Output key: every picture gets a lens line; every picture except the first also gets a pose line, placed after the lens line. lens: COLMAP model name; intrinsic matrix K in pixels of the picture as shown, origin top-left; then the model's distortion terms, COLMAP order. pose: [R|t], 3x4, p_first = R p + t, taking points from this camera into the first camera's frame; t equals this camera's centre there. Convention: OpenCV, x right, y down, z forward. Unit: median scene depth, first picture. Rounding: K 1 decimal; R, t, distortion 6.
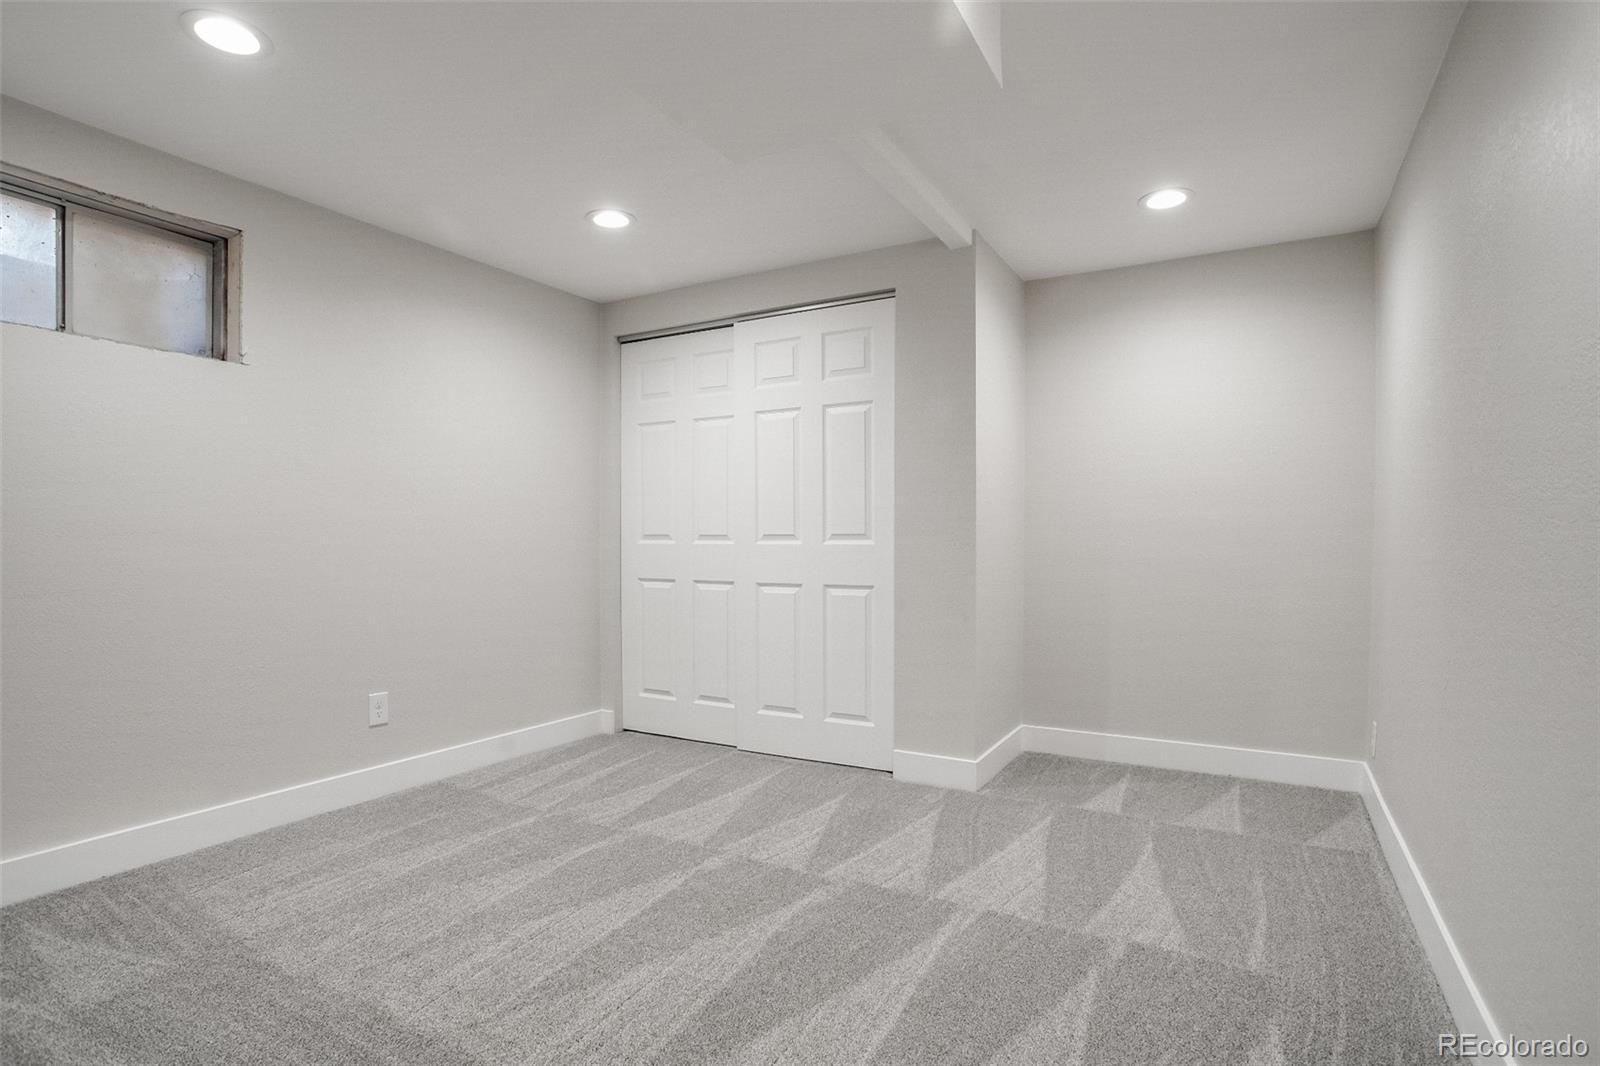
lens RADIAL K [[698.7, 0, 796.1], [0, 698.7, 582.8], [0, 0, 1]] dist [-0.055736, 0.015745]
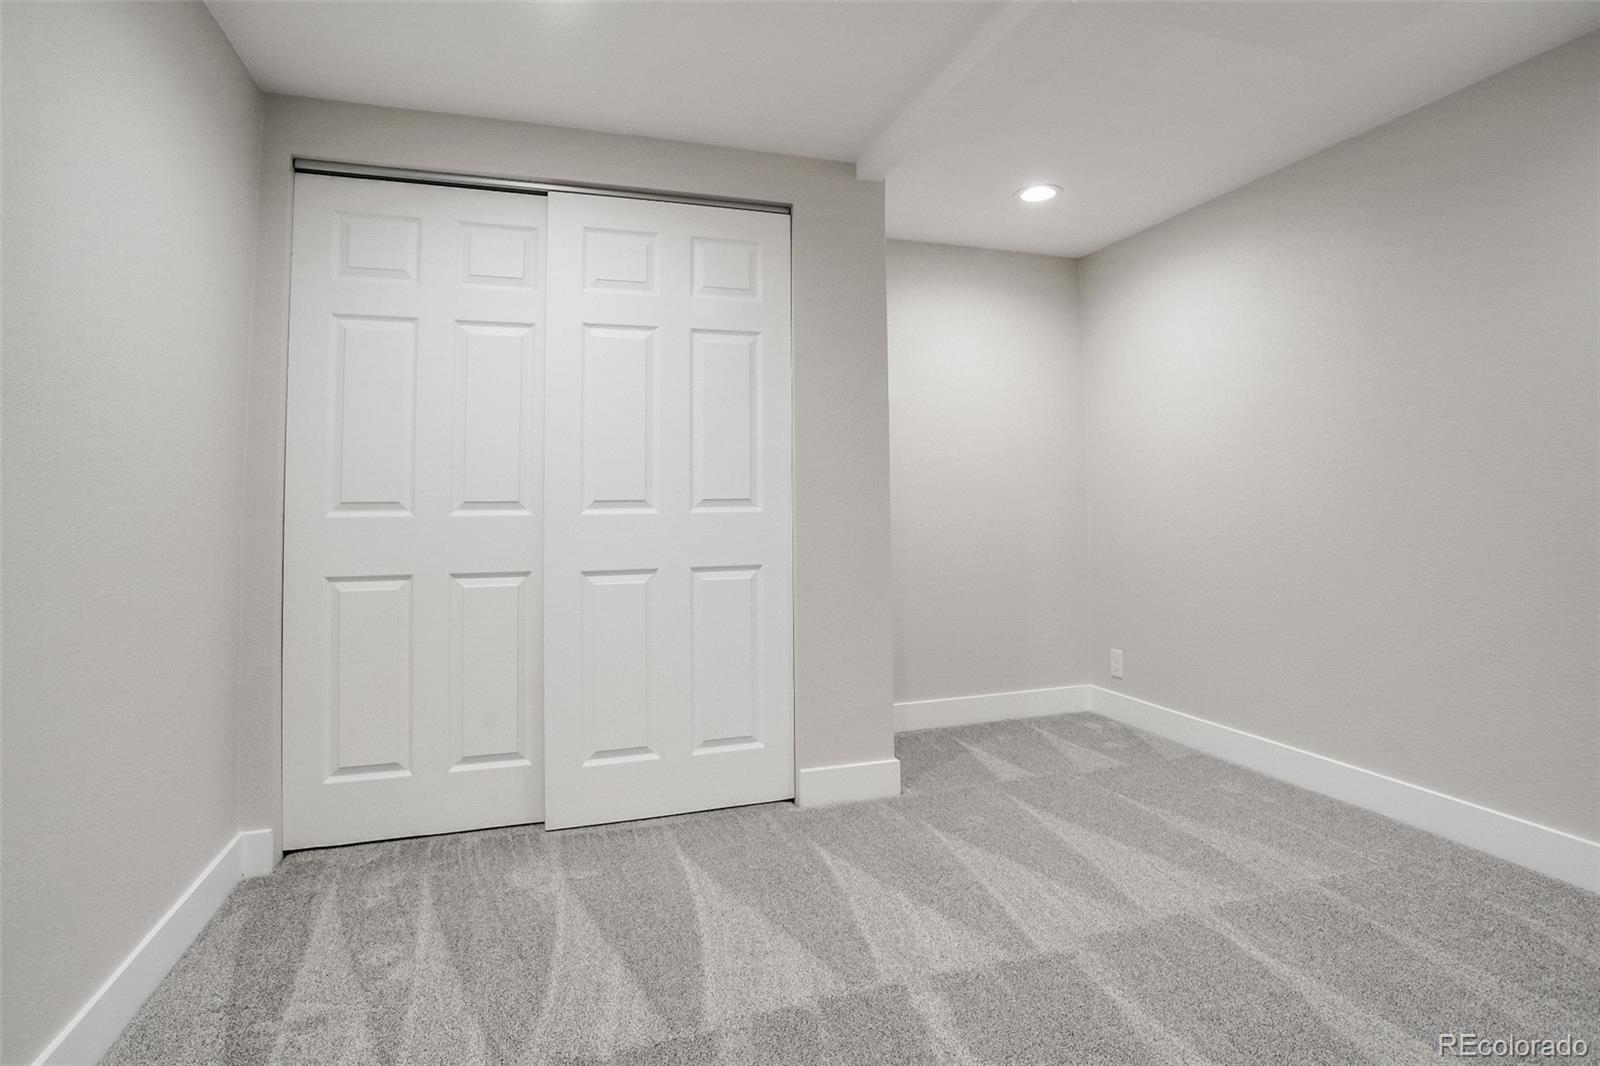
lens RADIAL K [[742.8, 0, 818.4], [0, 742.8, 488.9], [0, 0, 1]] dist [-0.060166, 0.020648]
pose [[0.722501, 0.009225, 0.691308, -0.423302], [0.054039, 0.996098, -0.069769, -0.019111], [-0.689255, 0.087766, 0.719184, 0.351213]]
